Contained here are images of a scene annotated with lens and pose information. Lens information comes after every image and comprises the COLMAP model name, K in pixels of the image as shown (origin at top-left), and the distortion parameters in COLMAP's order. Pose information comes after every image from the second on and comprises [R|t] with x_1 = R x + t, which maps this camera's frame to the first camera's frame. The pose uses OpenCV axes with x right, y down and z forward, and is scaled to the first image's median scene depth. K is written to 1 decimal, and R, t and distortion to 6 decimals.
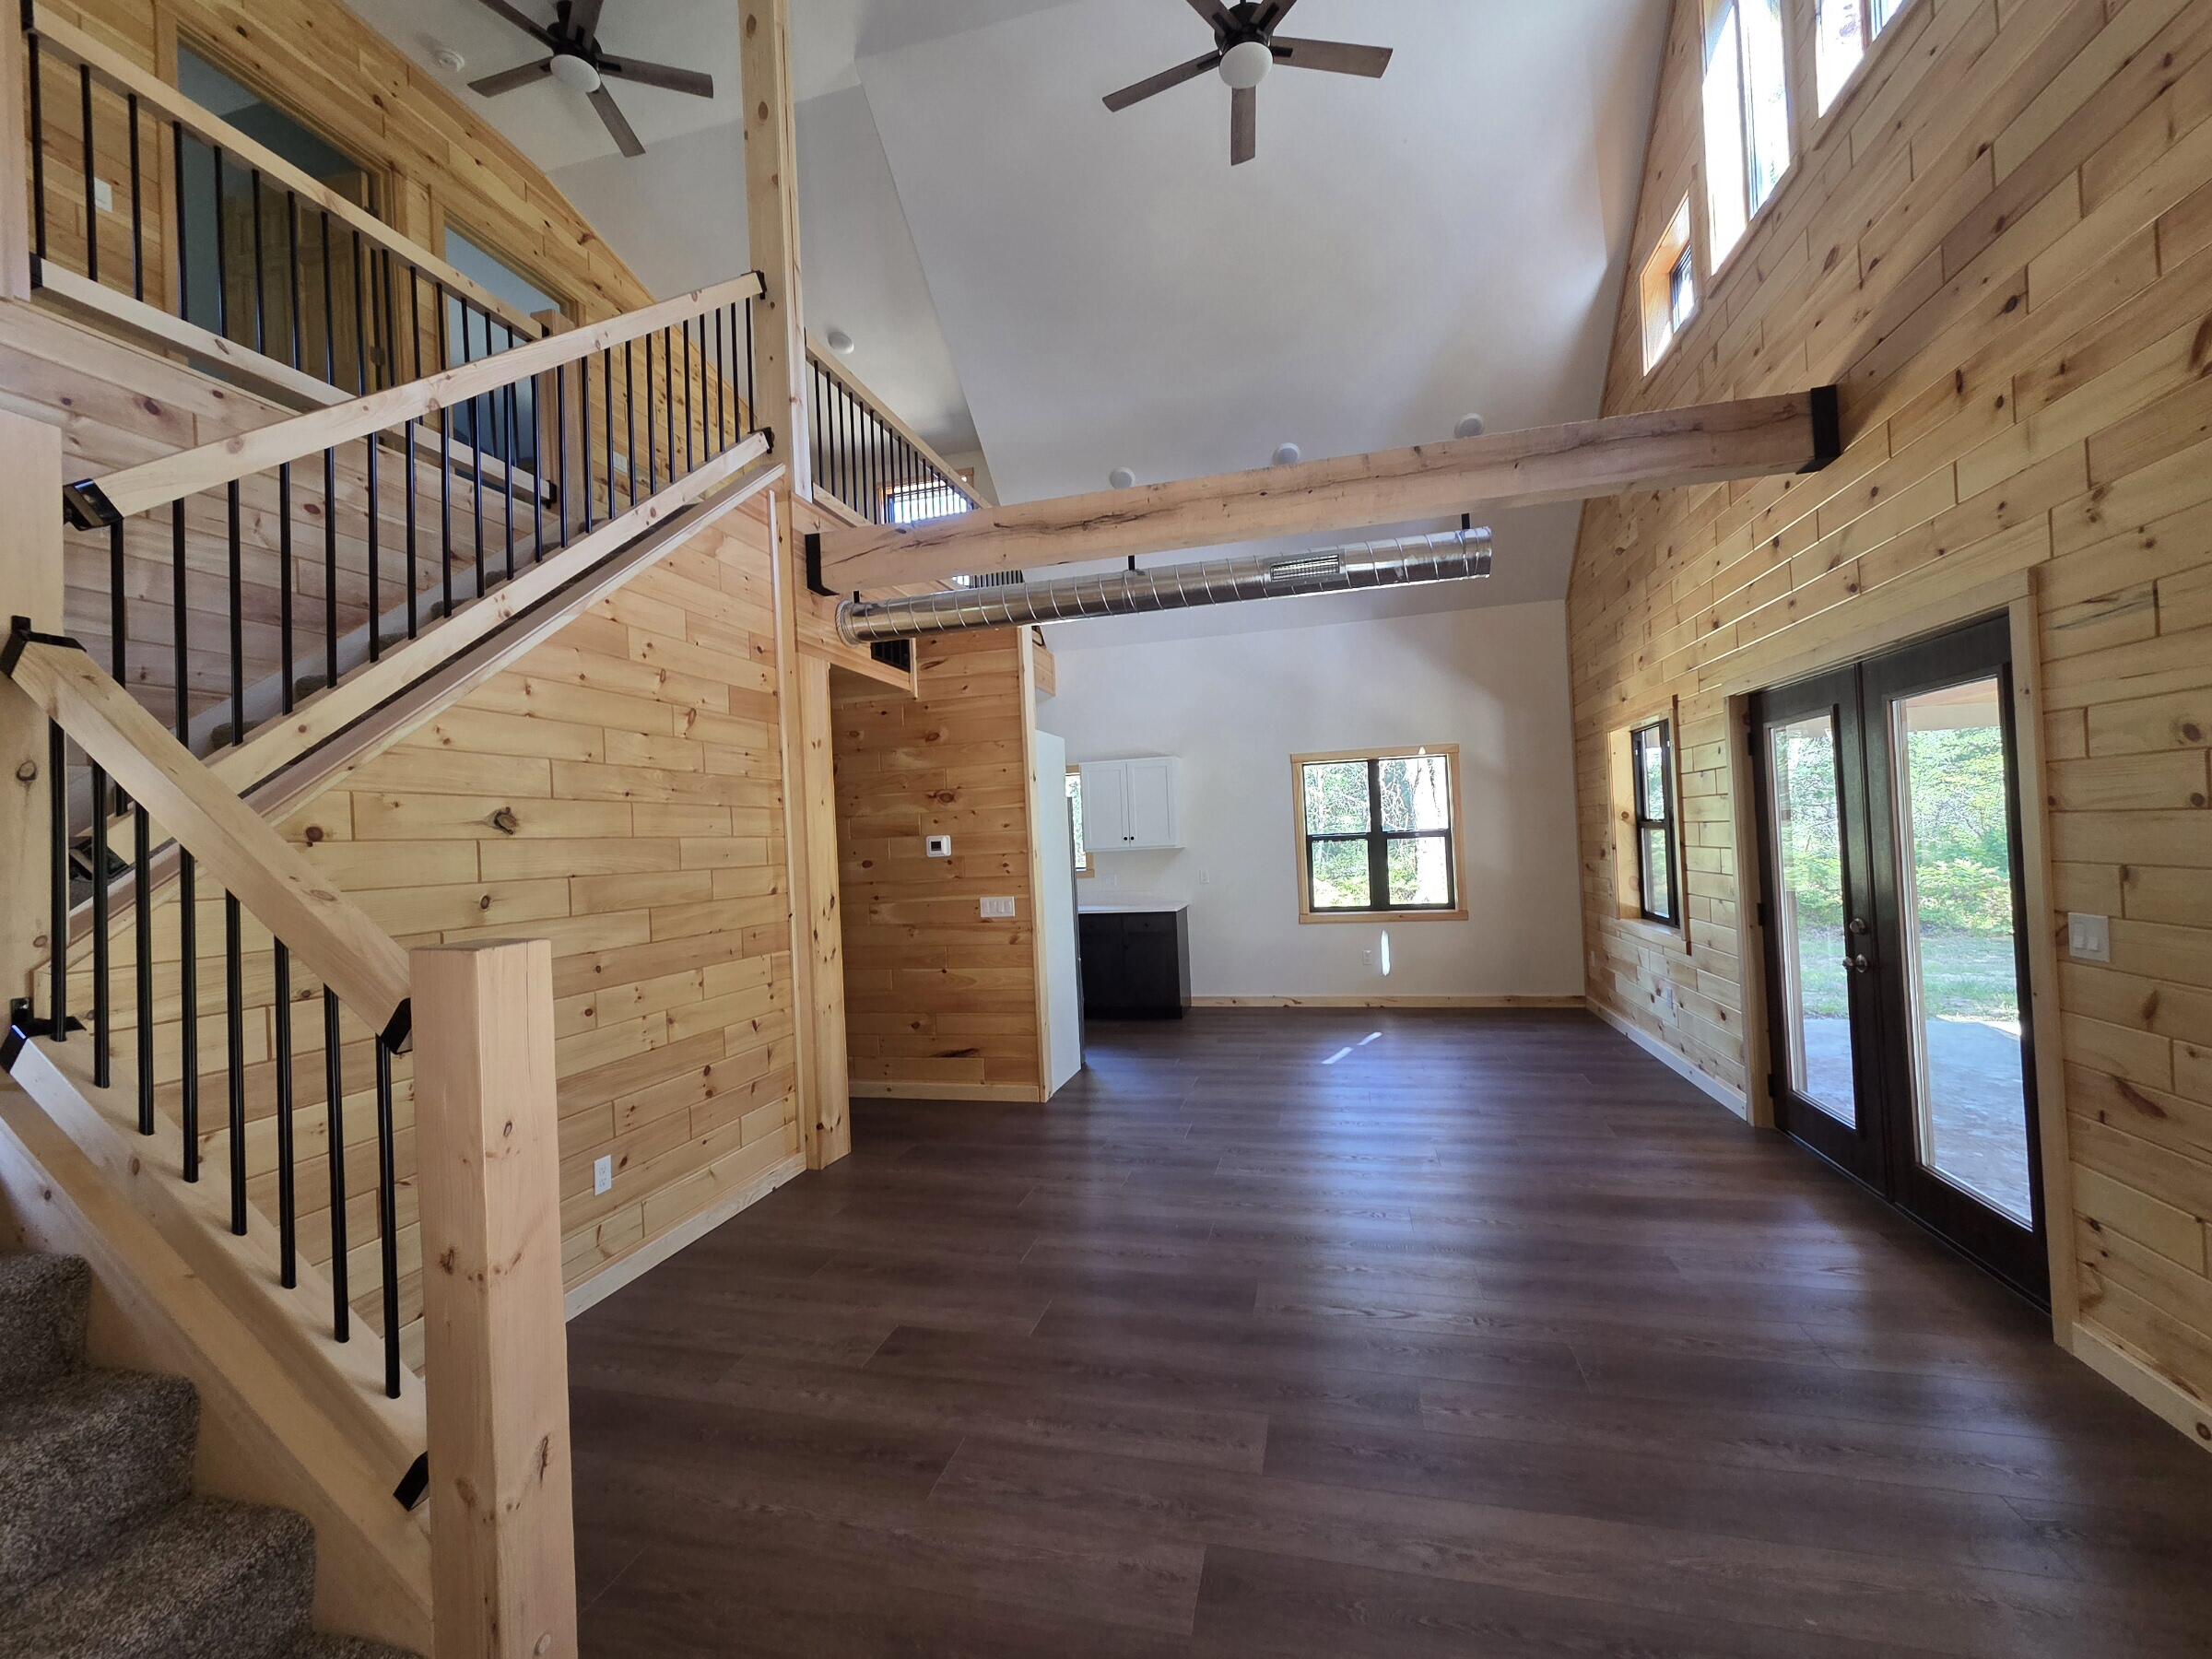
lens RADIAL K [[902.2, 0, 1106.2], [0, 902.2, 829.0], [0, 0, 1]] dist [0.015565, -0.005299]
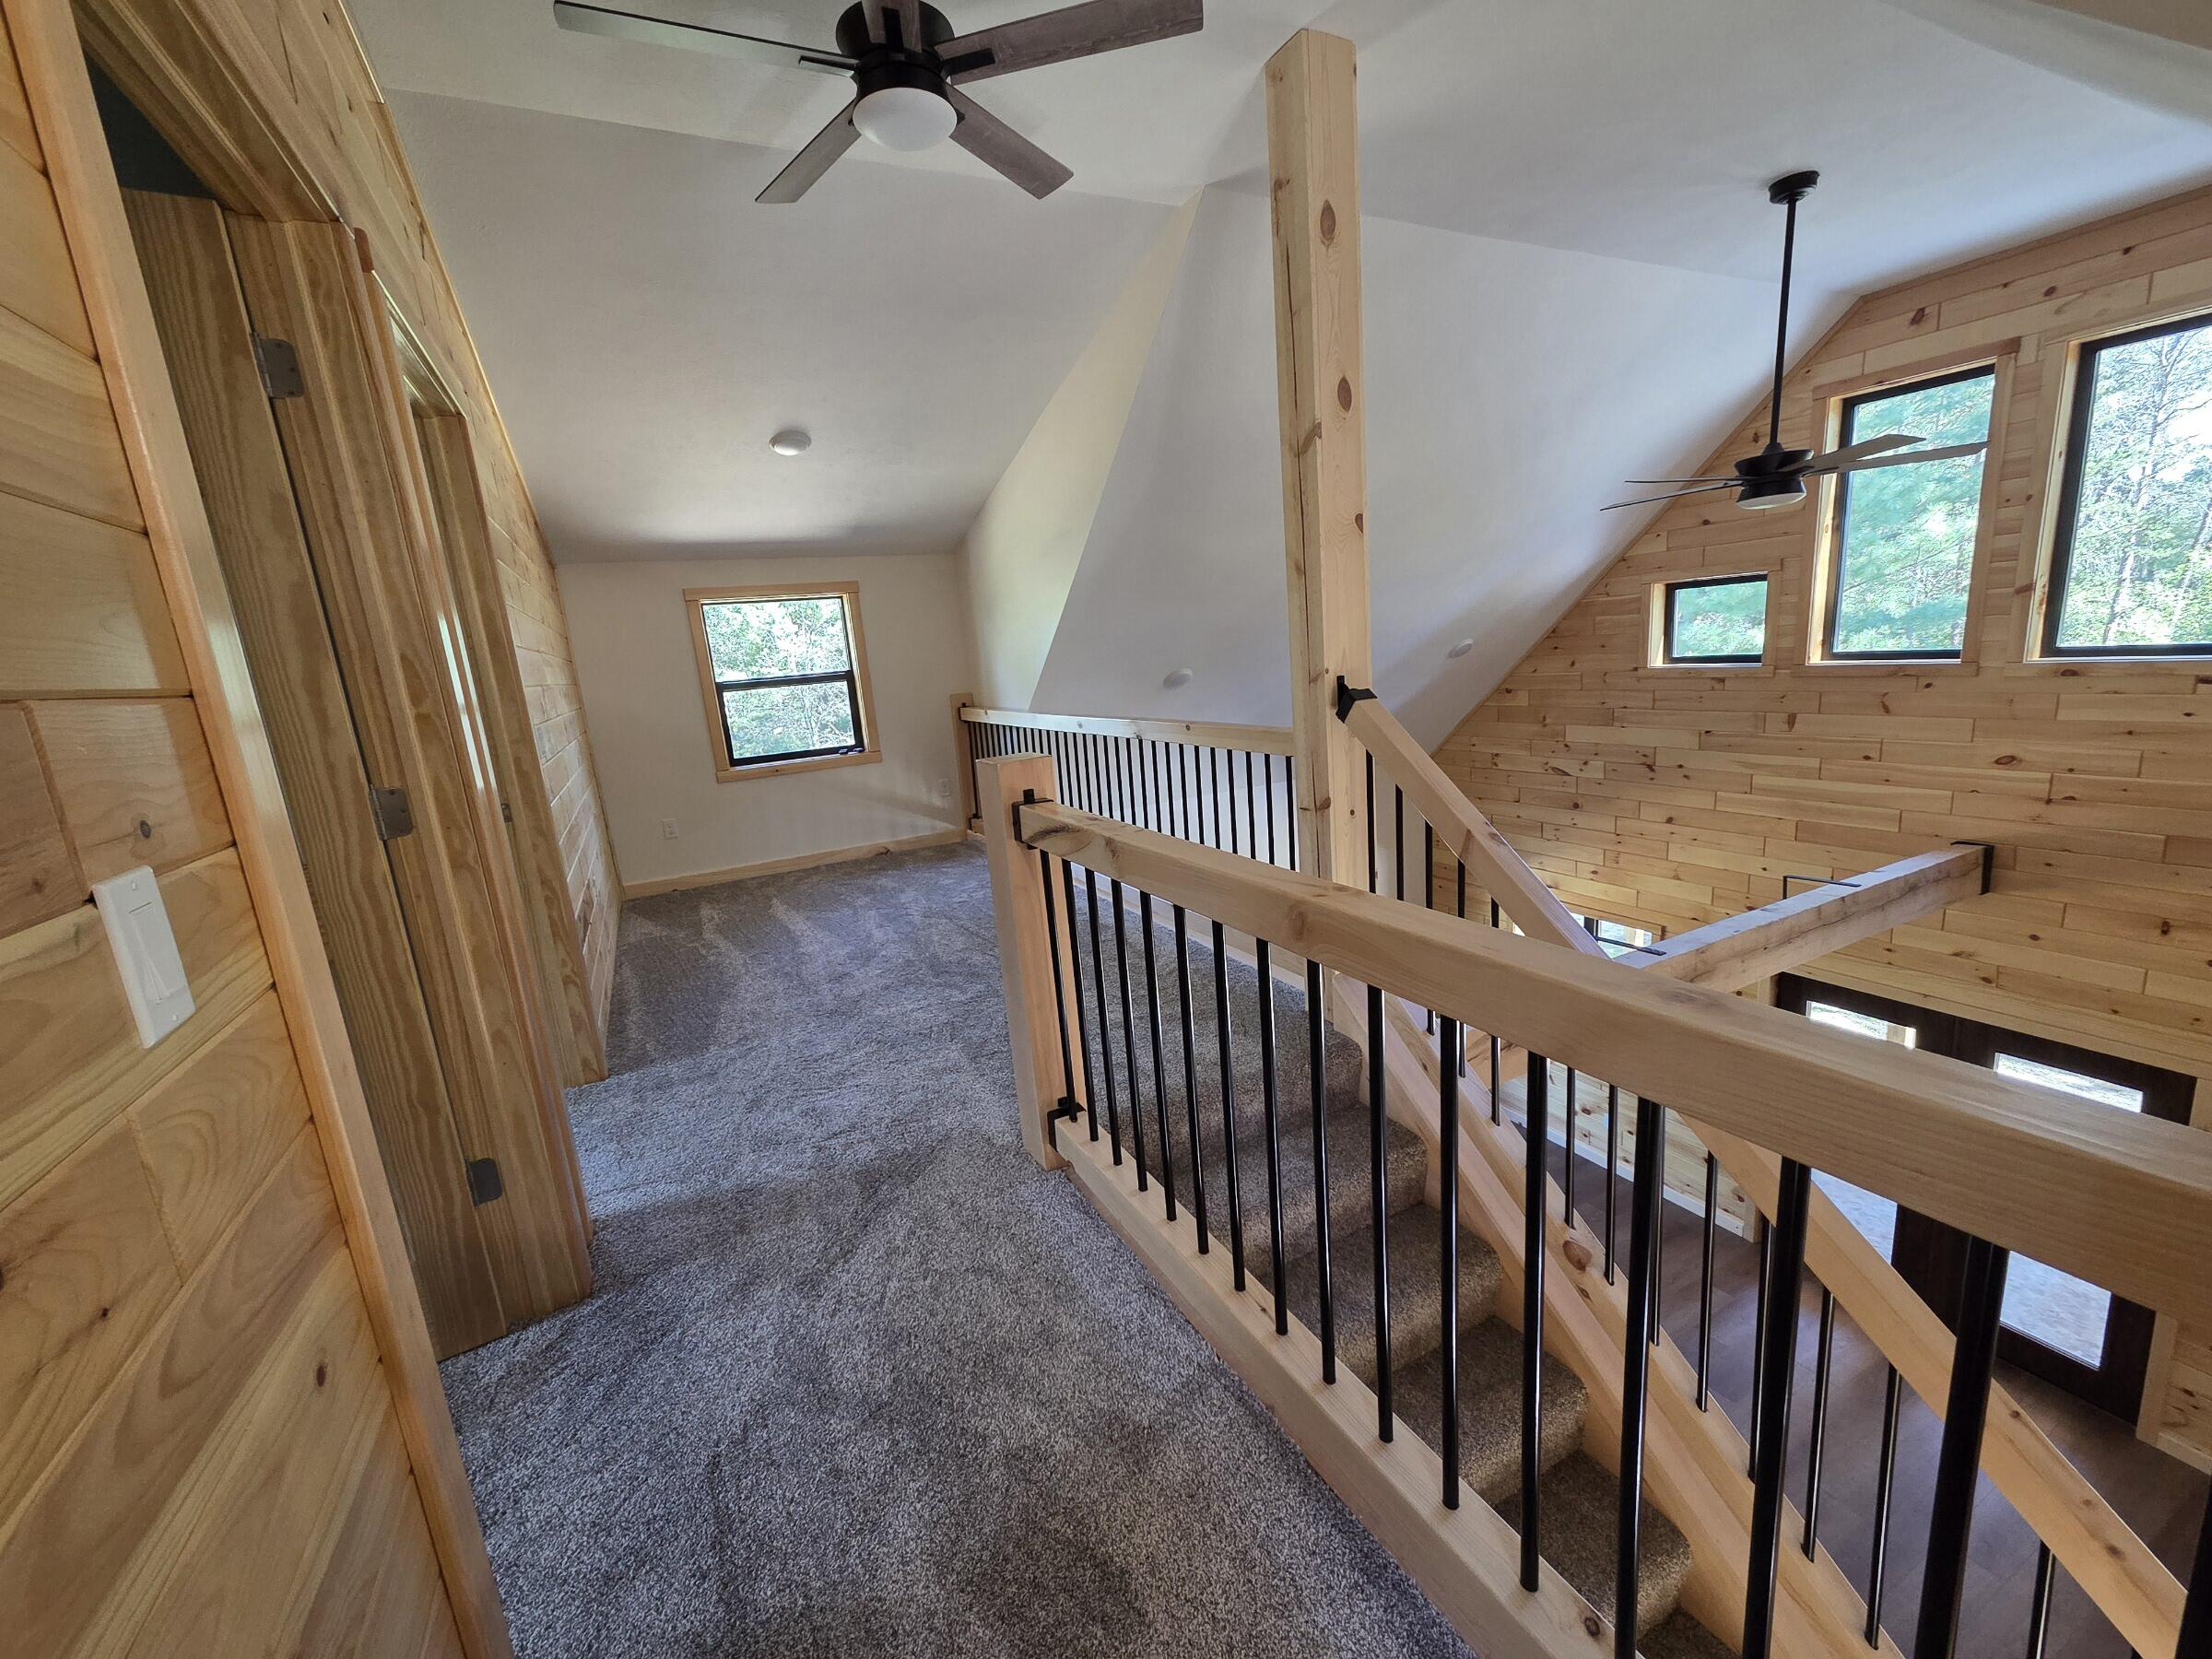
lens RADIAL K [[902.7, 0, 1107.6], [0, 902.7, 830.5], [0, 0, 1]] dist [0.006771, 0.000011]
pose [[0.745891, -0.143570, 0.650411, -0.939678], [0.031851, 0.983064, 0.180472, -0.636027], [-0.665306, -0.113896, 0.737832, 0.675776]]
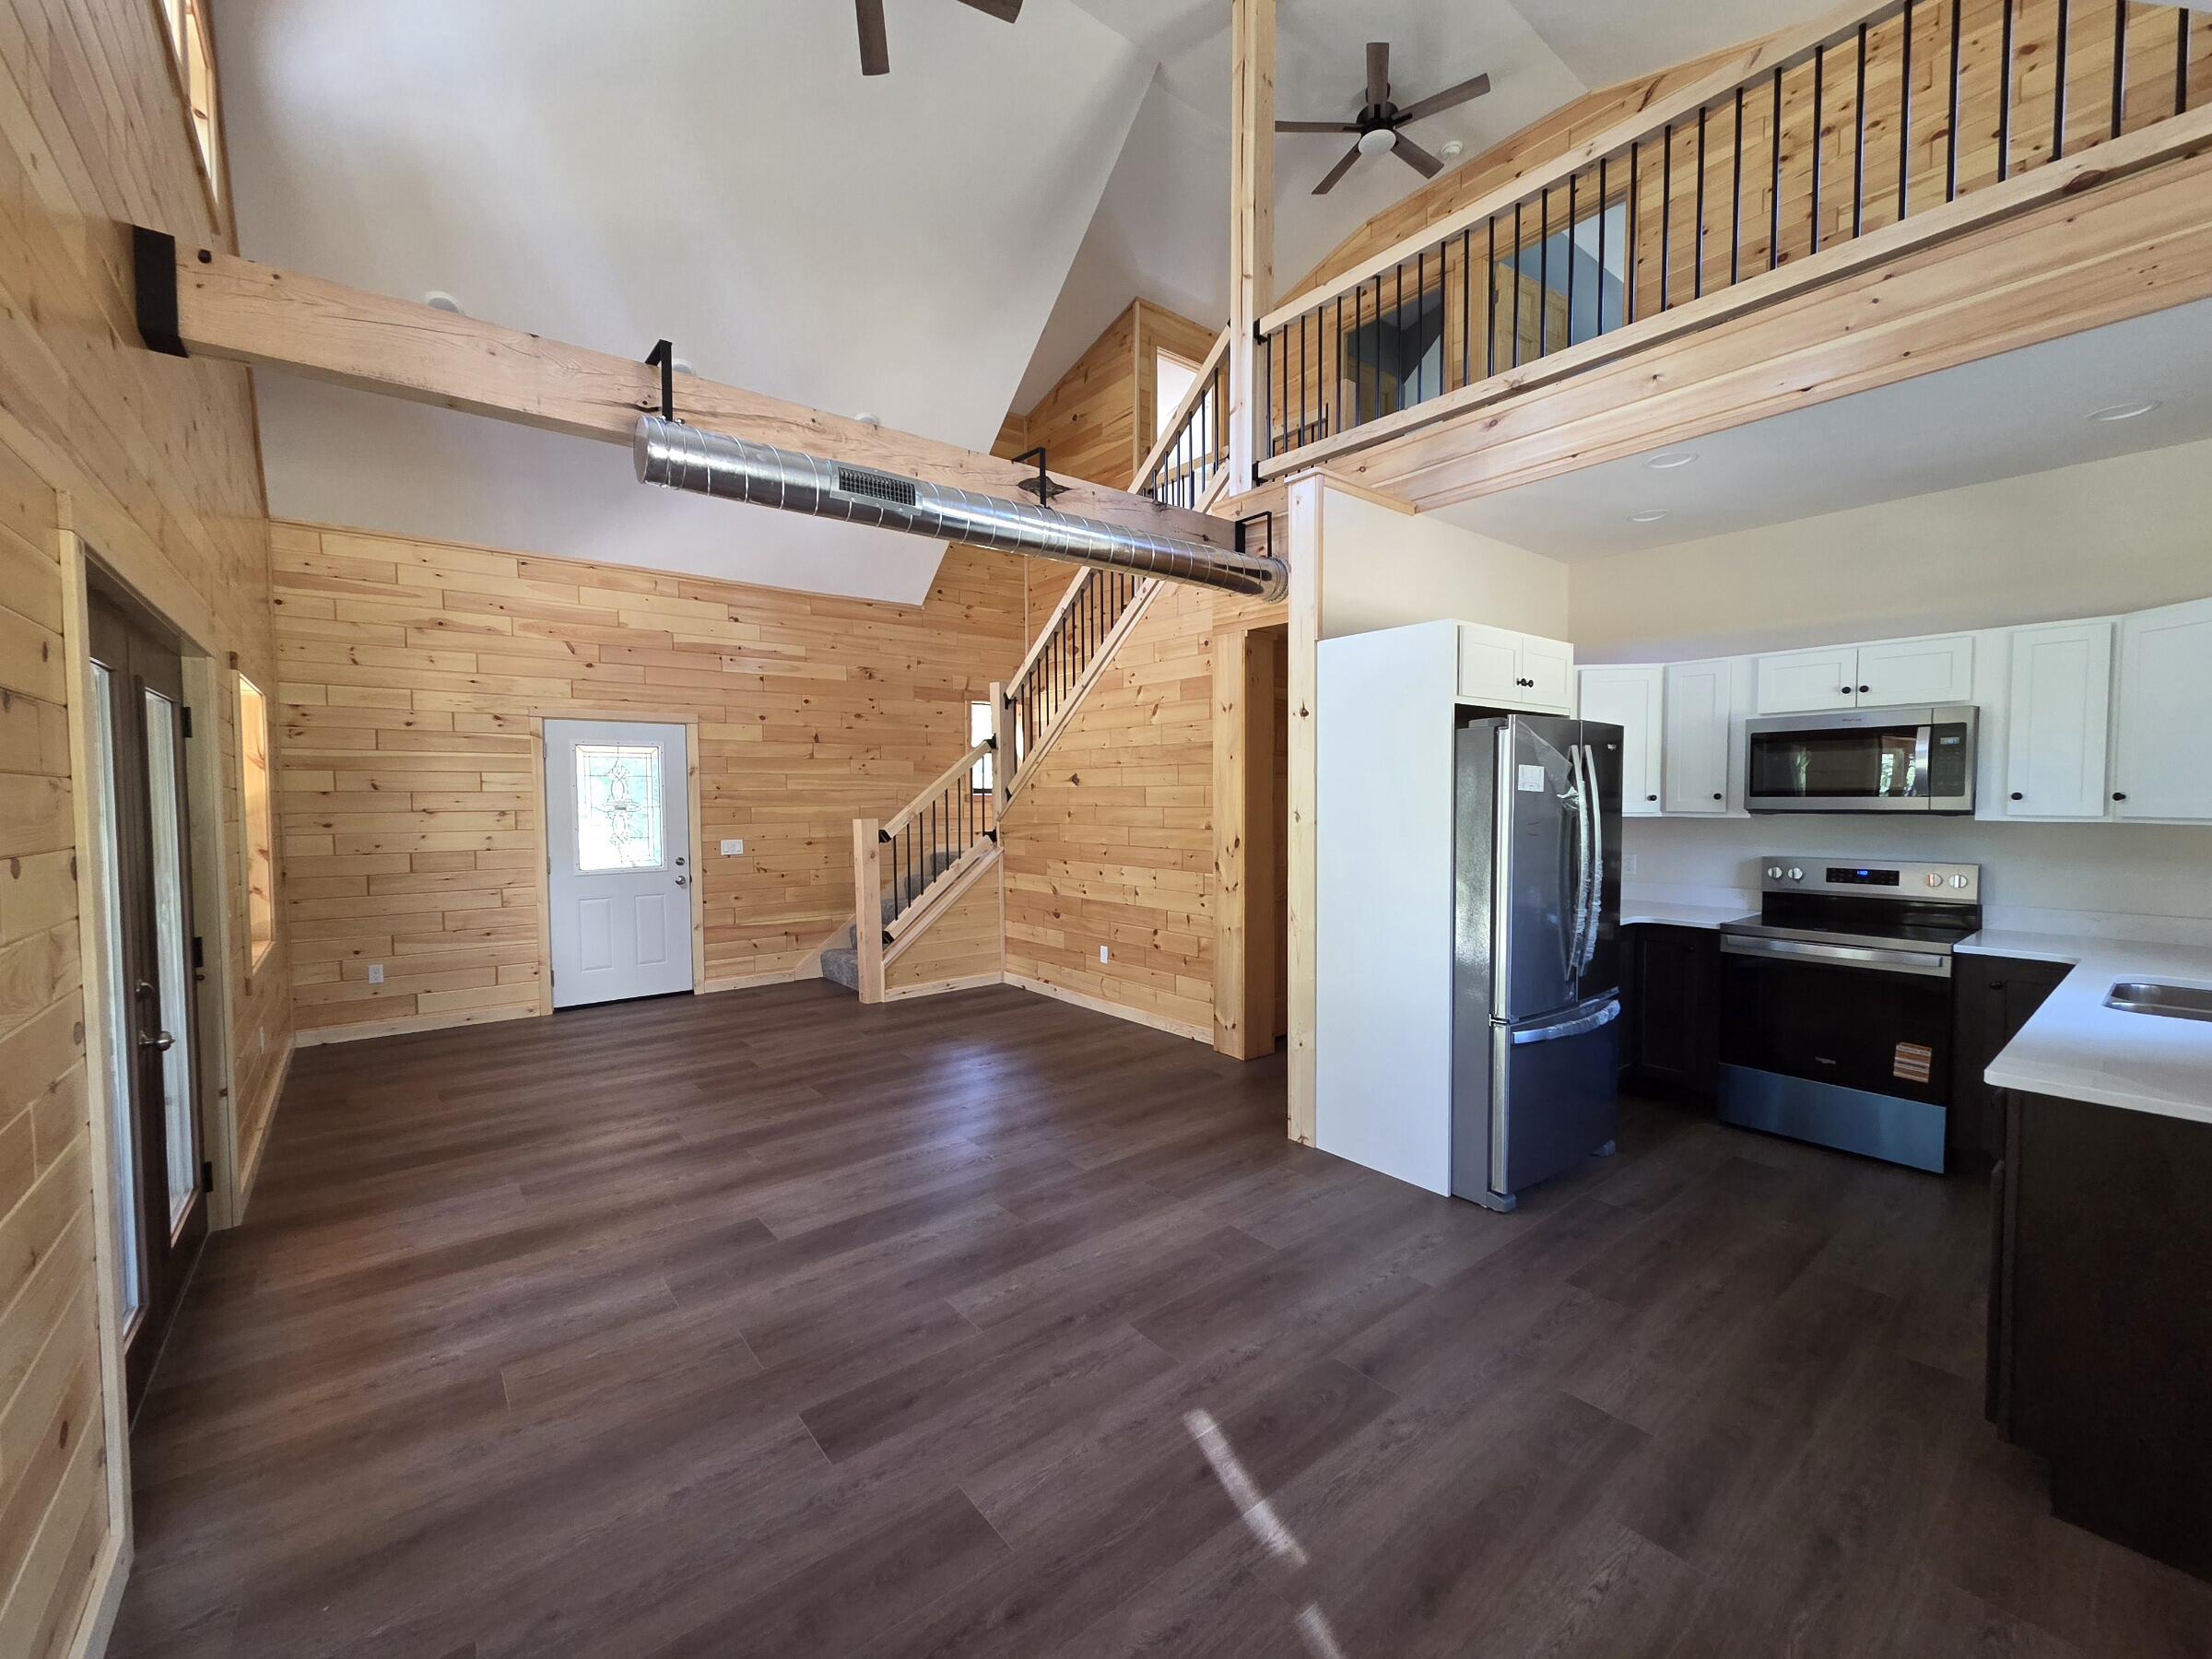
lens RADIAL K [[902.7, 0, 1107.6], [0, 902.7, 830.5], [0, 0, 1]] dist [0.006771, 0.000011]
pose [[-0.594959, 0.084126, -0.799341, 0.748743], [0.046468, 0.996444, 0.070283, -0.025422], [0.802412, 0.004672, -0.596753, 1.611285]]
